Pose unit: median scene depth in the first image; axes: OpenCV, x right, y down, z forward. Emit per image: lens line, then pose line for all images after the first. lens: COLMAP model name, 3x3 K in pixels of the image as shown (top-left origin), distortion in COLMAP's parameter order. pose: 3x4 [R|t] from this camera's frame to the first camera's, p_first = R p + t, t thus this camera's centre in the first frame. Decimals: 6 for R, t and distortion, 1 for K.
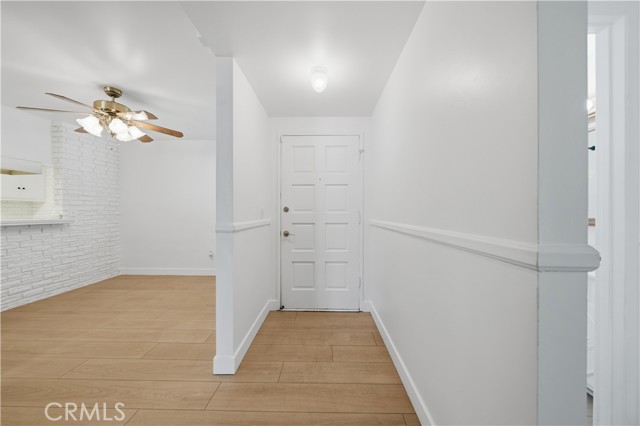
lens RADIAL K [[232.4, 0, 312.2], [0, 232.4, 212.7], [0, 0, 1]] dist [-0.005877, 0.000091]
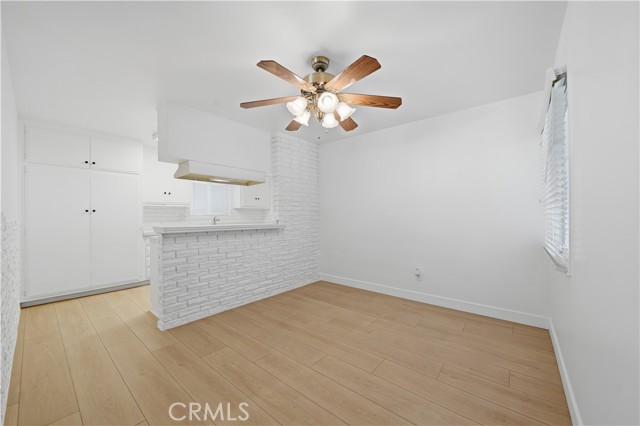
lens RADIAL K [[232.4, 0, 325.5], [0, 232.4, 216.1], [0, 0, 1]] dist [-0.005877, 0.000091]
pose [[0.802125, -0.005946, -0.597127, -0.386795], [0.003937, 0.999981, -0.004669, -0.001640], [0.597144, 0.001394, 0.802133, 0.387646]]
